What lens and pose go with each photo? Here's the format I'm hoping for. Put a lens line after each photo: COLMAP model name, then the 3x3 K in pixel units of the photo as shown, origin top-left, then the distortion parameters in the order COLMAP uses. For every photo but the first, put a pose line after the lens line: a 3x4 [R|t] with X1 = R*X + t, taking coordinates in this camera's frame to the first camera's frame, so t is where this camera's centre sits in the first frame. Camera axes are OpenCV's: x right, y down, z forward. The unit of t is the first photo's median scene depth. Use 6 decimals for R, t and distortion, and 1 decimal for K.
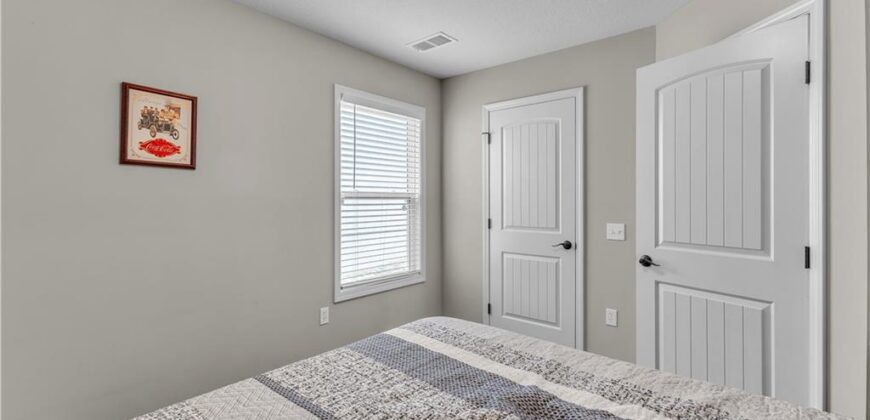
lens RADIAL K [[385.9, 0, 437.3], [0, 385.9, 197.5], [0, 0, 1]] dist [0.002919, 0.000143]
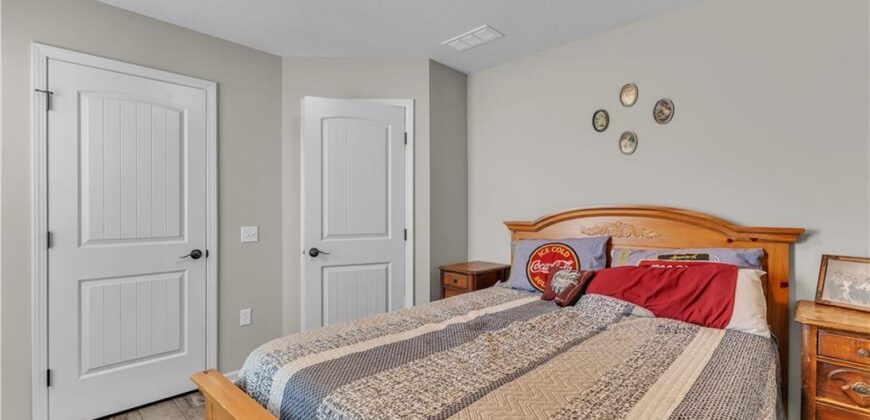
lens RADIAL K [[385.9, 0, 437.5], [0, 385.9, 211.1], [0, 0, 1]] dist [0.002919, 0.000143]
pose [[0.062198, -0.000354, 0.998064, -0.694978], [-0.007439, 0.999972, 0.000818, 0.026884], [-0.998036, -0.007475, 0.062193, 0.535080]]
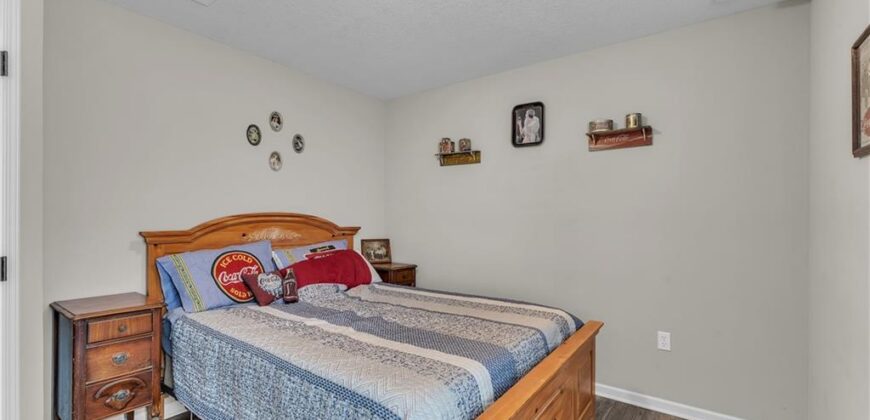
lens RADIAL K [[385.9, 0, 437.2], [0, 385.9, 214.6], [0, 0, 1]] dist [0.002919, 0.000143]
pose [[-0.996373, -0.009721, -0.084536, 0.026584], [-0.008905, 0.999910, -0.010027, 0.020855], [0.084626, -0.009238, -0.996370, 1.467357]]
